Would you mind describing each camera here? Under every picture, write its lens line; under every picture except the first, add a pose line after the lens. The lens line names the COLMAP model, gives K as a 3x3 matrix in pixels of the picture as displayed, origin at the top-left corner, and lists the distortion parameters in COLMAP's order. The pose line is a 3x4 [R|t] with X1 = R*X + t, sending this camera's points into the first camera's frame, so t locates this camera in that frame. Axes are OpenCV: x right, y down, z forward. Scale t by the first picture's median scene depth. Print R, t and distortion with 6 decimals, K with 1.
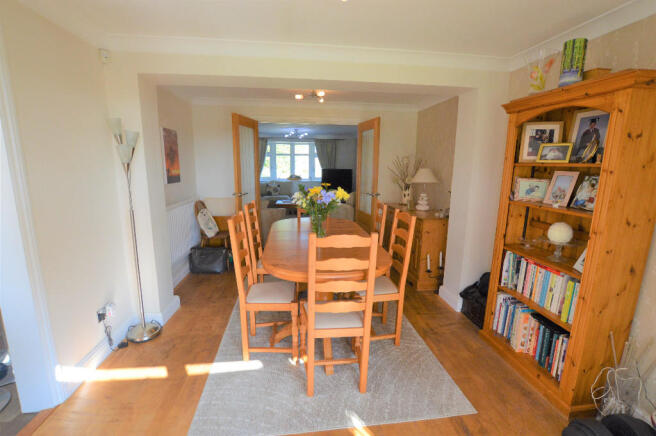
lens RADIAL K [[293.9, 0, 330.8], [0, 293.9, 221.9], [0, 0, 1]] dist [-0.039184, 0.007914]
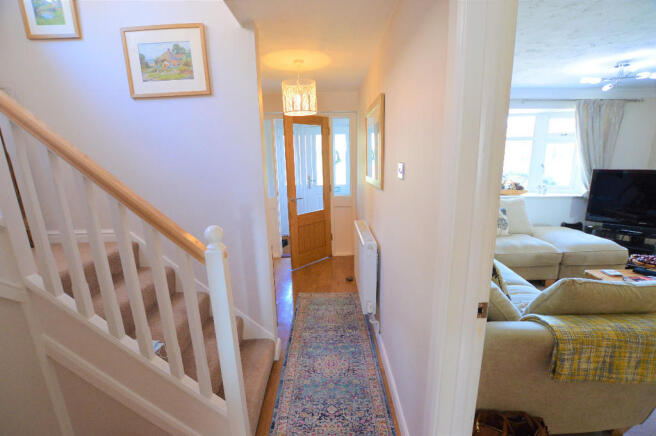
lens RADIAL K [[293.9, 0, 330.8], [0, 293.9, 221.9], [0, 0, 1]] dist [-0.039184, 0.007914]
pose [[0.990765, -0.005865, -0.135461, -0.353957], [0.011349, 0.999145, 0.039752, -0.123058], [0.135112, -0.040923, 0.989985, 0.521442]]
